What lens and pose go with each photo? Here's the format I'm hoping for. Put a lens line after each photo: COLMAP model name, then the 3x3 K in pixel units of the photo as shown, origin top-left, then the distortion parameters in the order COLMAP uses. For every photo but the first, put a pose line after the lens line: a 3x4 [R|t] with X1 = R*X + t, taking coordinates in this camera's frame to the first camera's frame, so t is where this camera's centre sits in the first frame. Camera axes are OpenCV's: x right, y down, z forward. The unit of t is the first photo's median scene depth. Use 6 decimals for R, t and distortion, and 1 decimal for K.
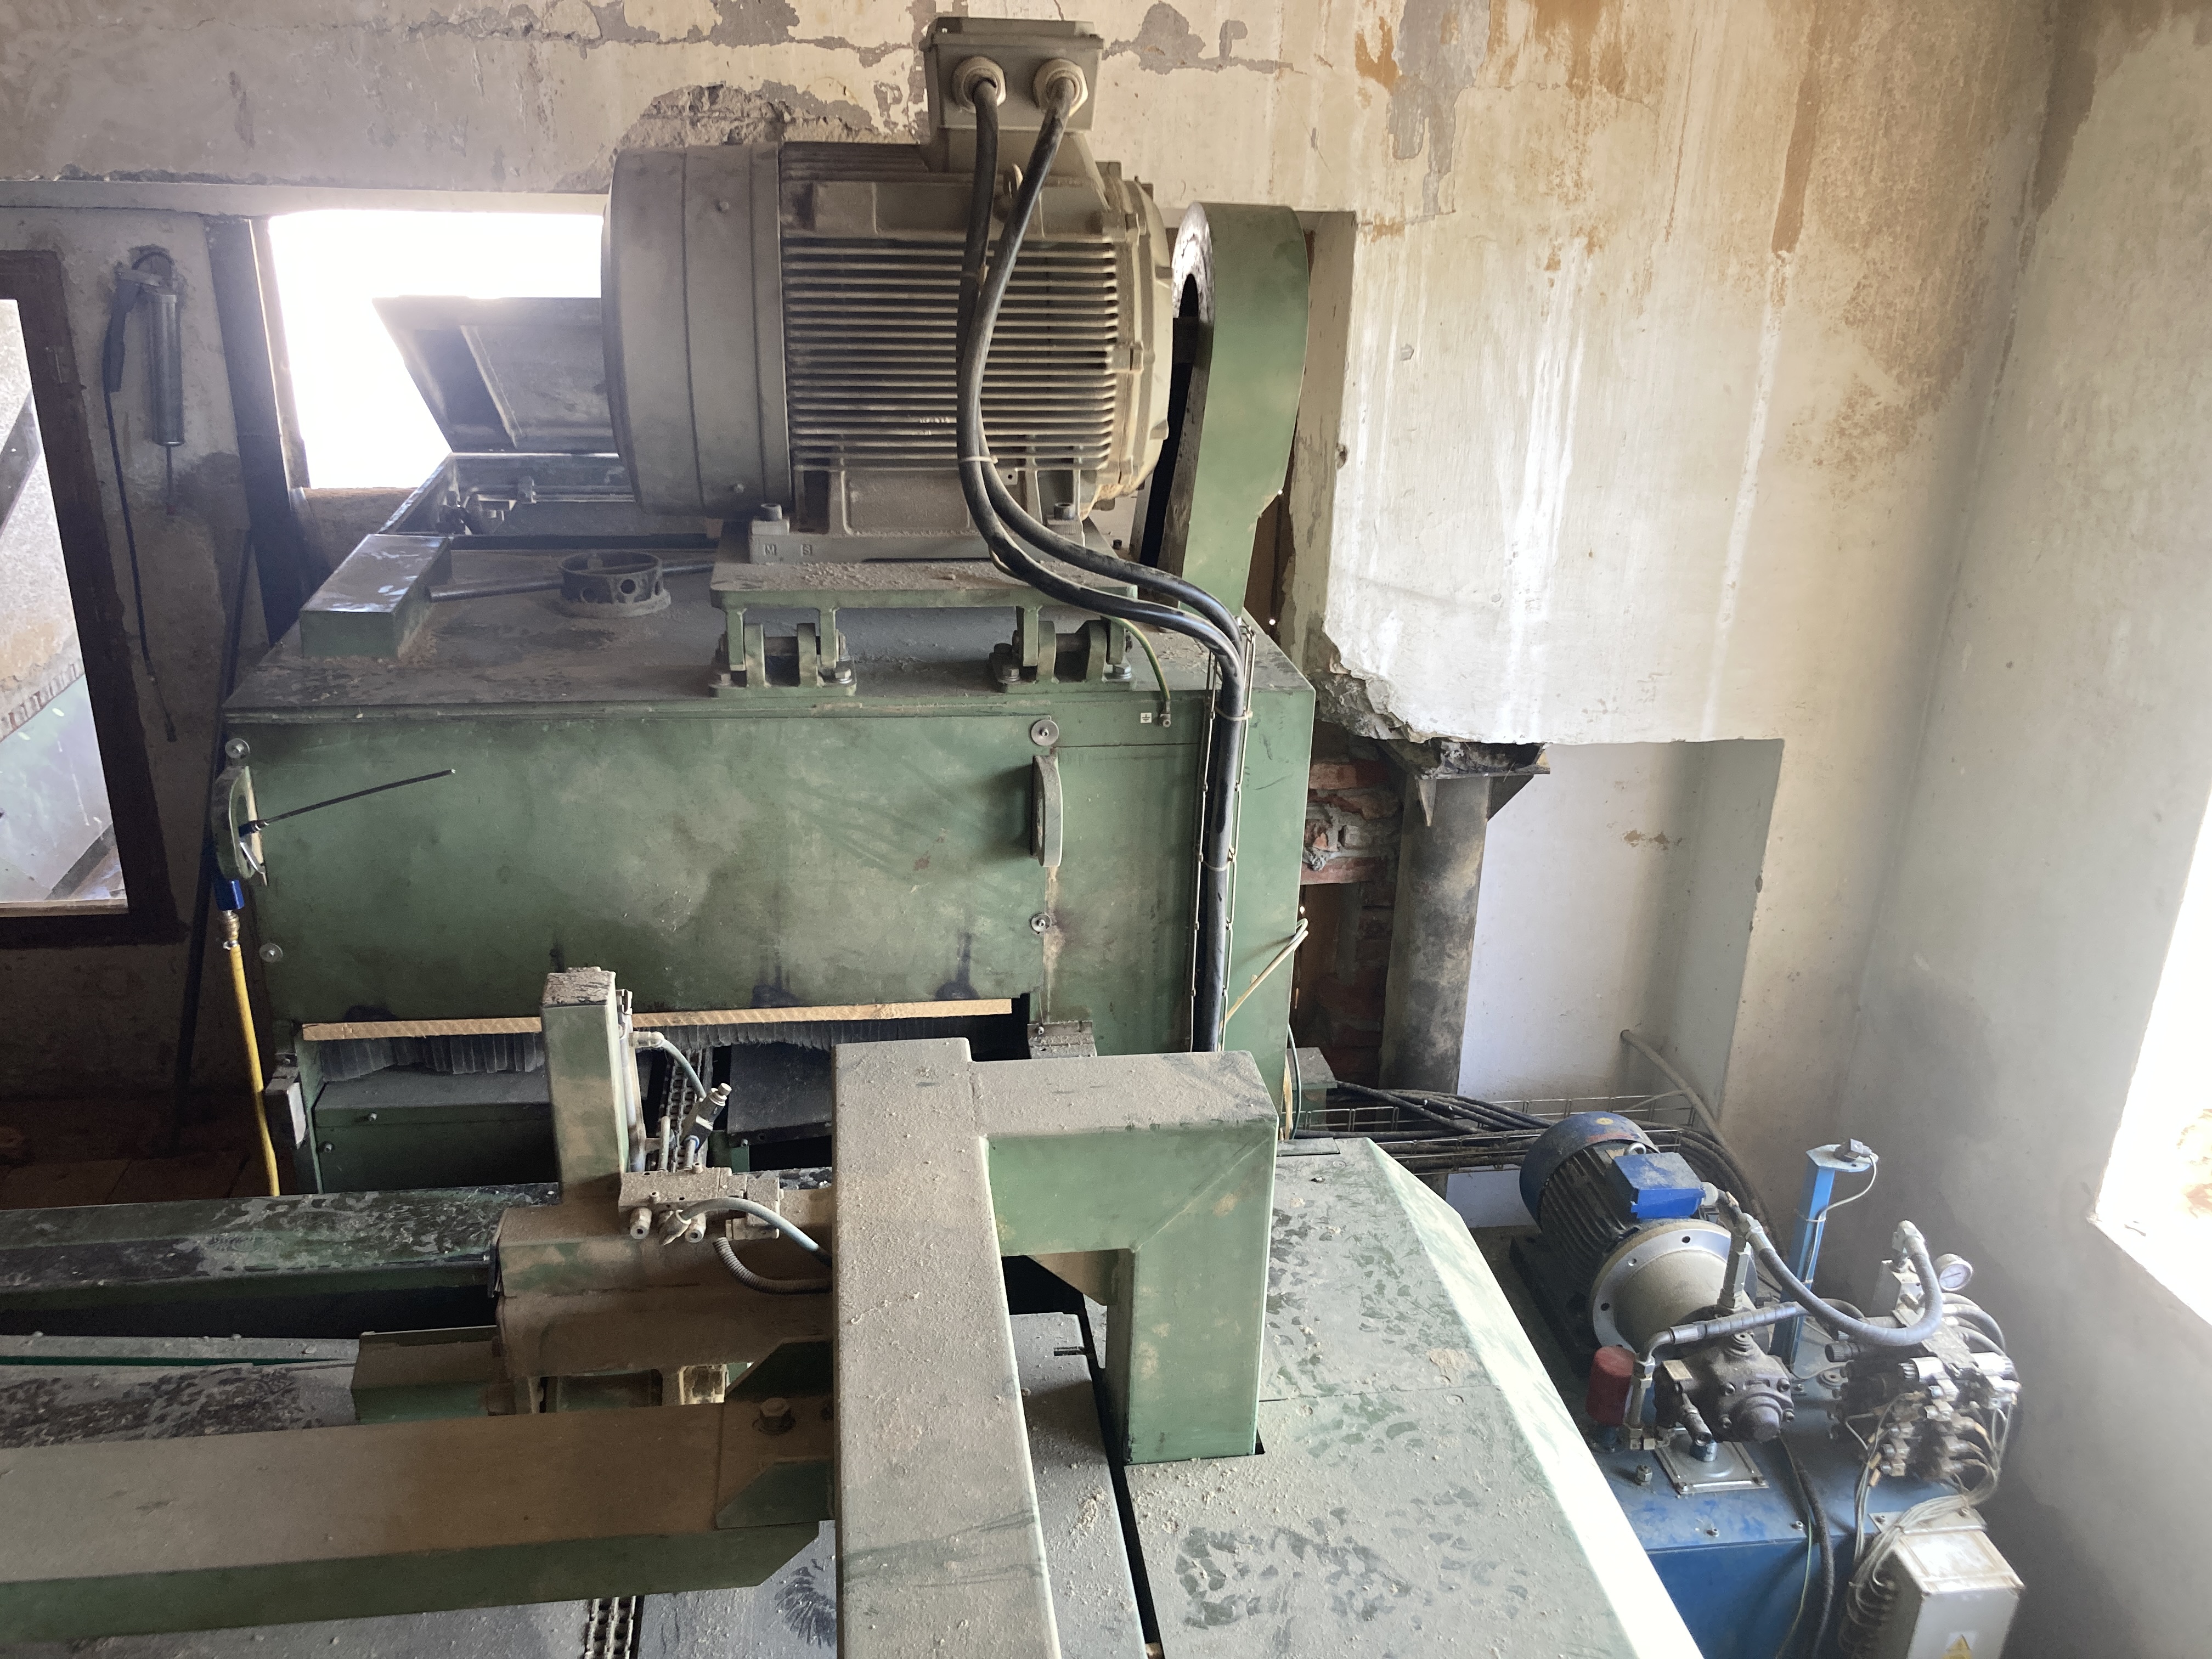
lens RADIAL K [[1833.5, 0, 1103.6], [0, 1833.5, 831.0], [0, 0, 1]] dist [0.015937, -0.018109]
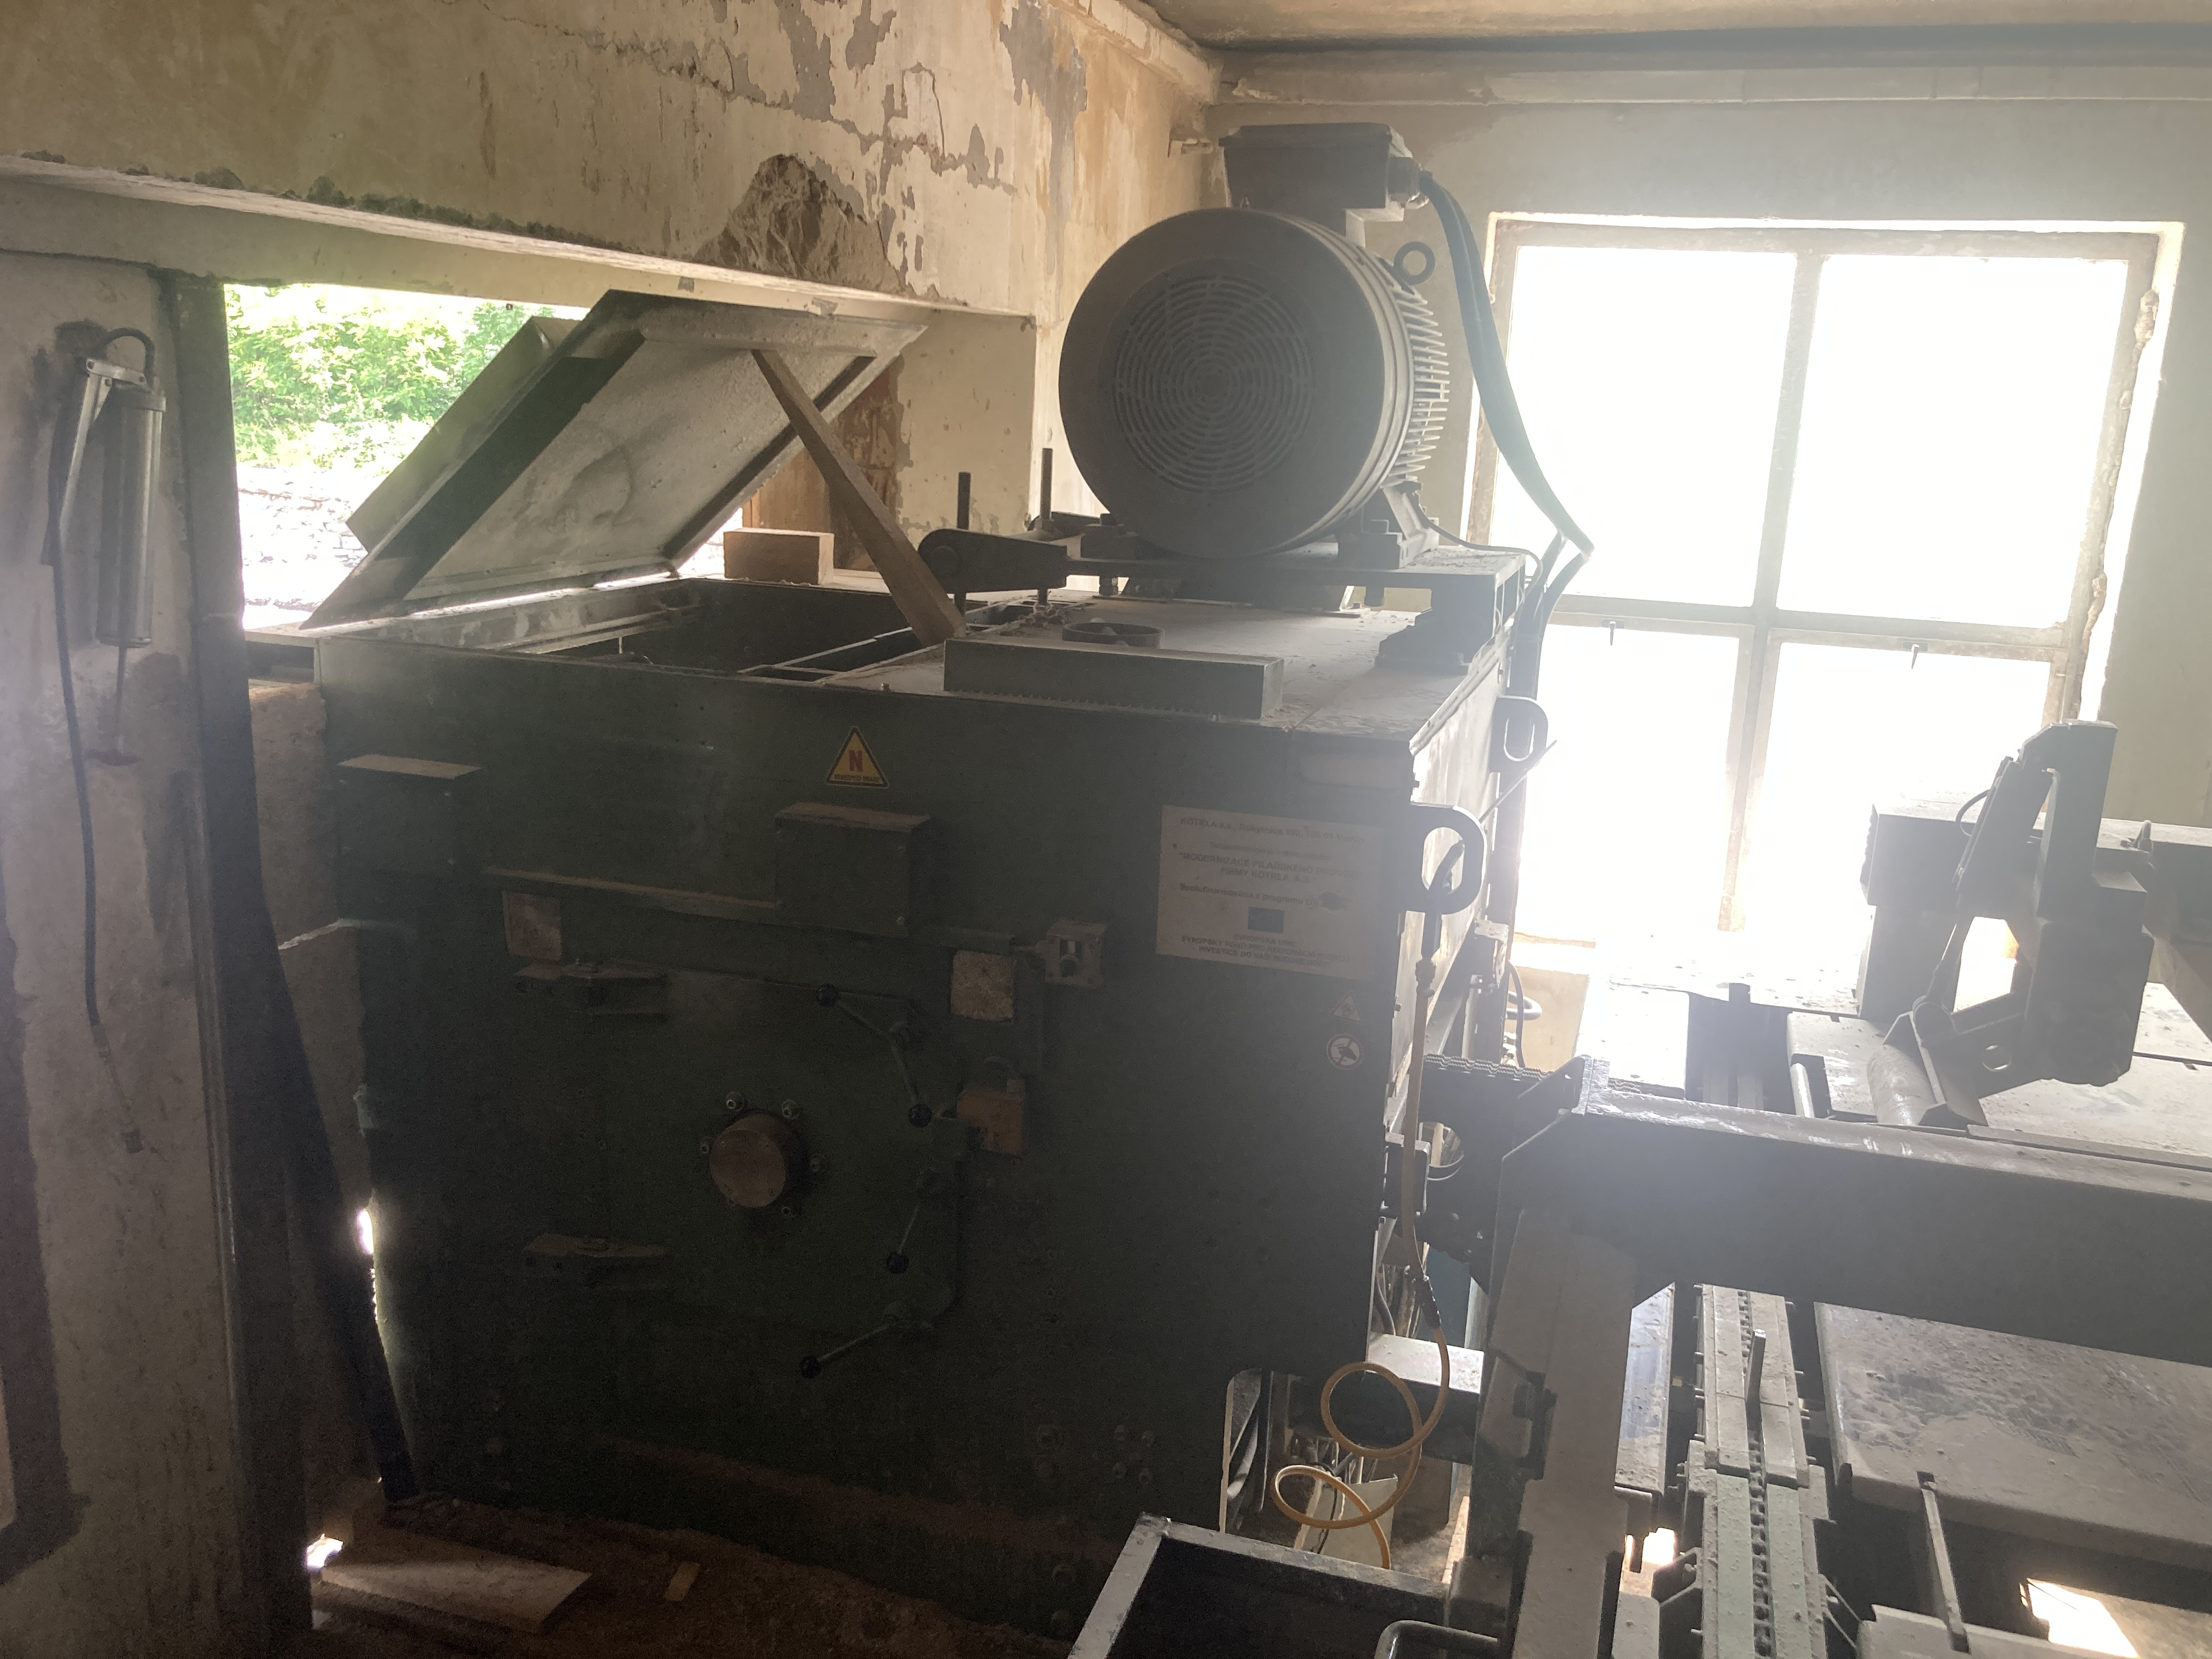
lens RADIAL K [[1833.5, 0, 1106.3], [0, 1833.5, 827.8], [0, 0, 1]] dist [0.015937, -0.018109]
pose [[0.430192, -0.219652, 0.875607, -1.047406], [0.318660, 0.944456, 0.080363, -0.114672], [-0.844625, 0.244450, 0.476291, 0.522784]]
